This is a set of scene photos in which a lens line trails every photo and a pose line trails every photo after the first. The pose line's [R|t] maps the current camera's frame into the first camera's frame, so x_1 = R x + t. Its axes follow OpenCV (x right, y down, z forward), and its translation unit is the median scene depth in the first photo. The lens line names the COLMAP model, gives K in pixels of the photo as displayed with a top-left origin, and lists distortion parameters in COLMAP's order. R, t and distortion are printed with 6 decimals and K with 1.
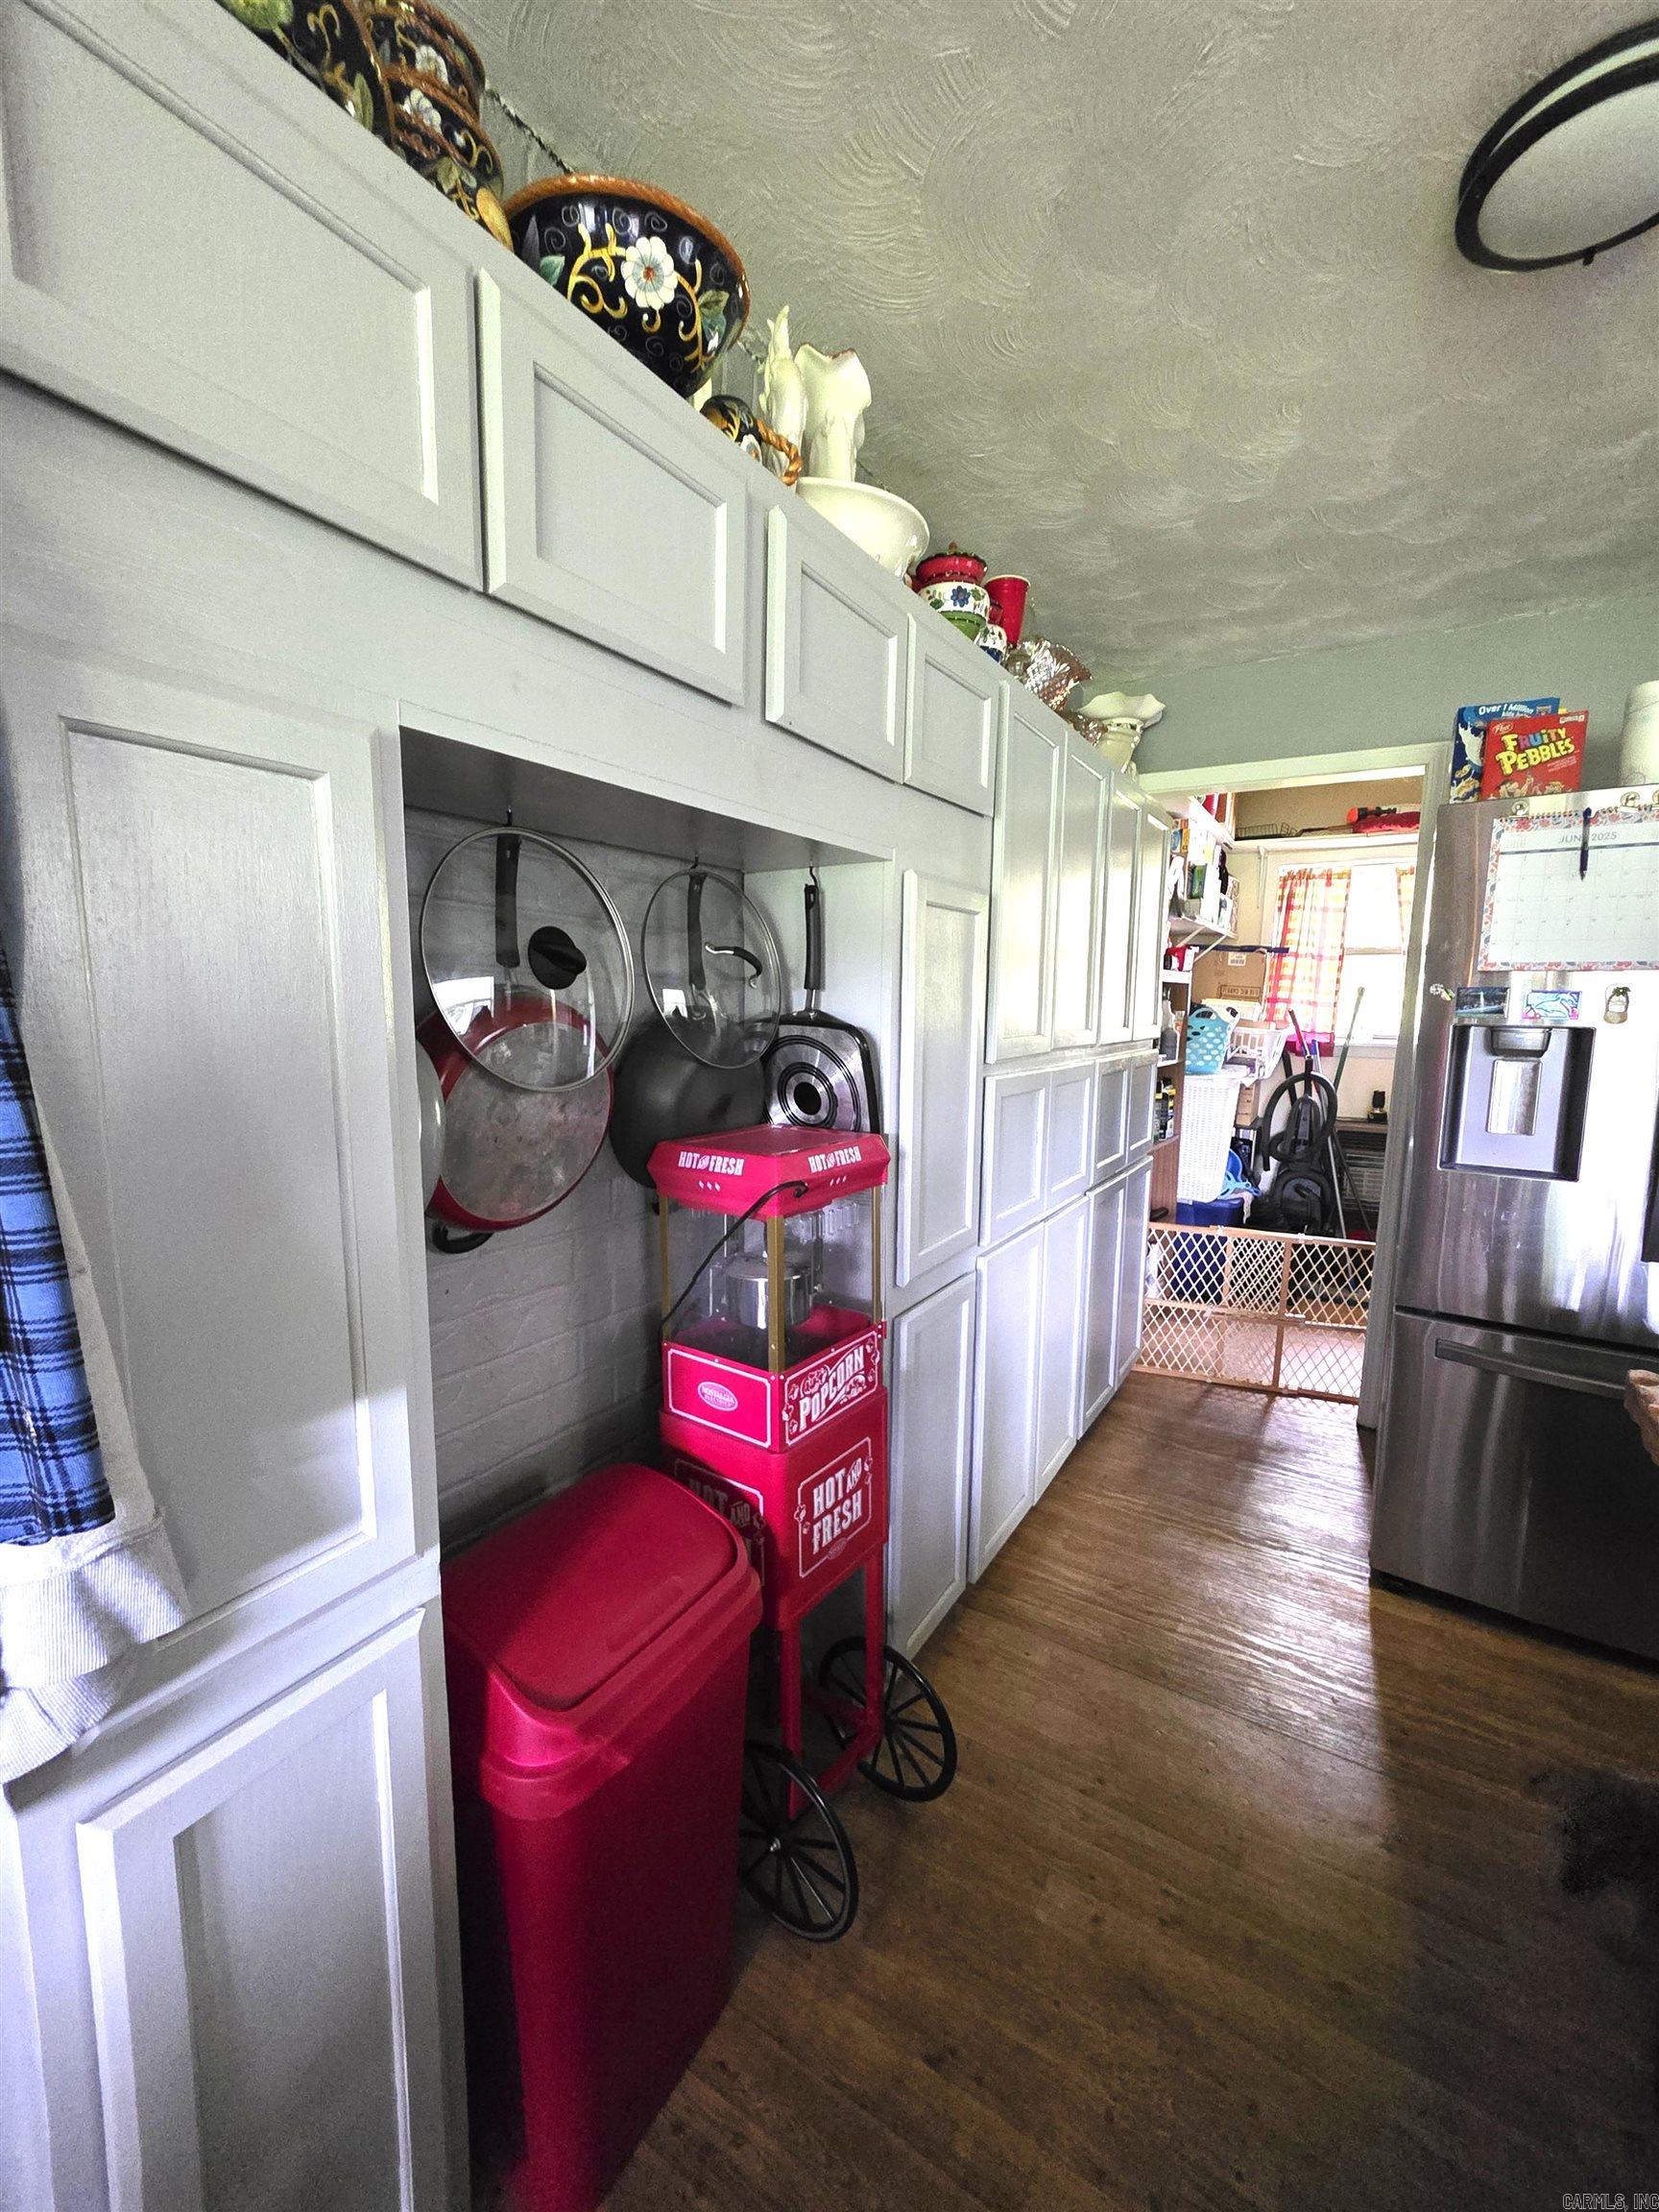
lens RADIAL K [[887.7, 0, 829.5], [0, 887.7, 1103.6], [0, 0, 1]] dist [0.000553, 0.000273]
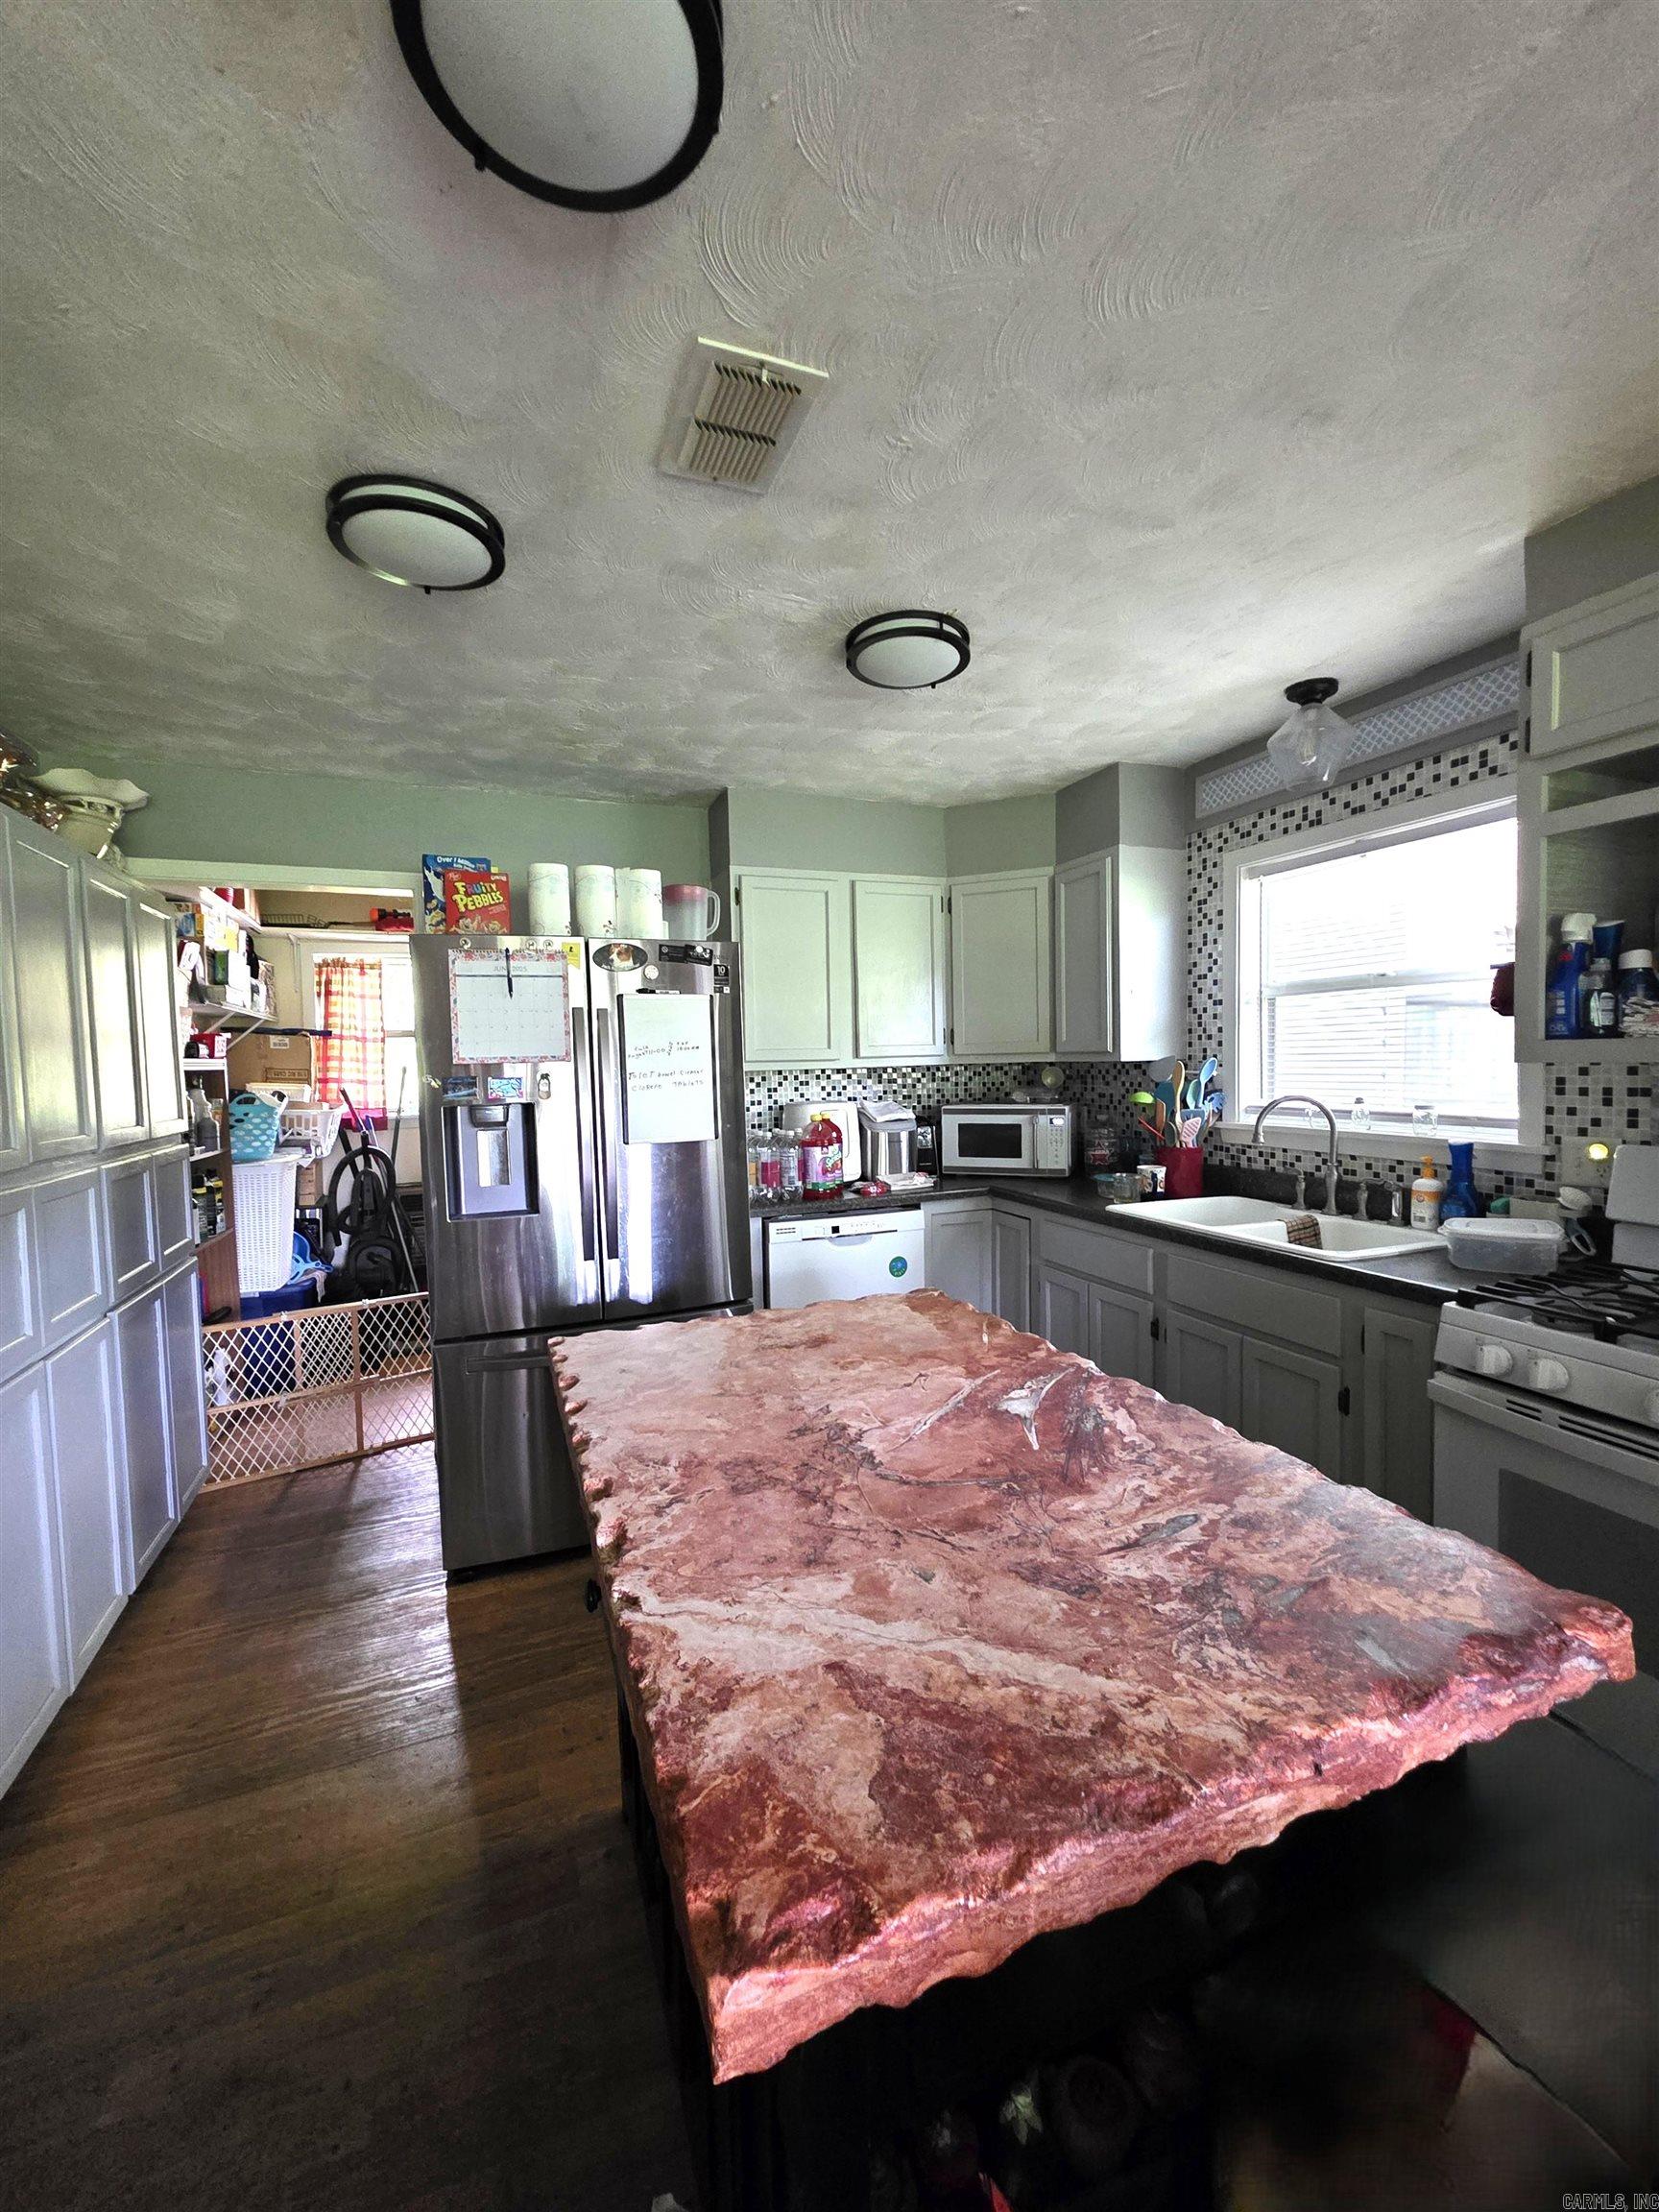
lens RADIAL K [[887.7, 0, 827.1], [0, 887.7, 1103.4], [0, 0, 1]] dist [0.000553, 0.000273]
pose [[0.580067, -0.066656, 0.811837, -0.002003], [0.128849, 0.991607, -0.010648, -0.005511], [-0.804313, 0.110781, 0.583787, -0.102026]]
